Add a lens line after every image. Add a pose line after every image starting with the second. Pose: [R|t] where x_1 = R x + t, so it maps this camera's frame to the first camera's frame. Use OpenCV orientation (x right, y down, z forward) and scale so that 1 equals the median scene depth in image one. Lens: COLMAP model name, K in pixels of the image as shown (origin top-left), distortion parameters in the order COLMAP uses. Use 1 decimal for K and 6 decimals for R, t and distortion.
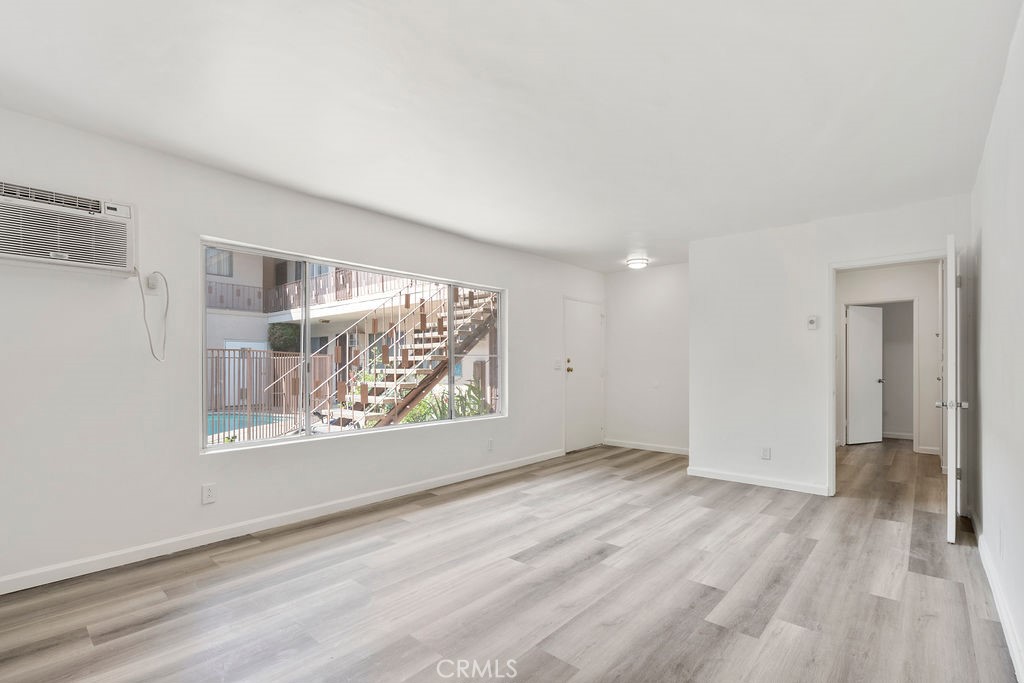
lens RADIAL K [[470.4, 0, 504.1], [0, 470.4, 362.4], [0, 0, 1]] dist [-0.002723, 0.001105]
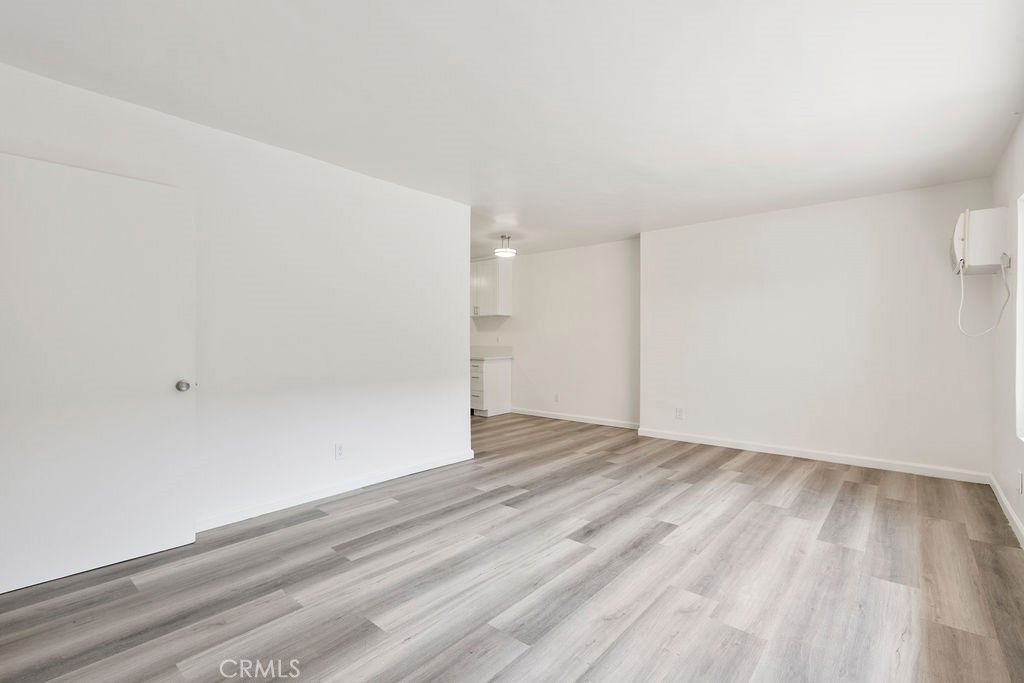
lens RADIAL K [[470.4, 0, 511.5], [0, 470.4, 341.2], [0, 0, 1]] dist [-0.002723, 0.001105]
pose [[-0.999660, -0.000798, -0.026068, 0.320543], [-0.000817, 0.999999, 0.000709, 0.007572], [0.026068, 0.000730, -0.999660, 1.605031]]
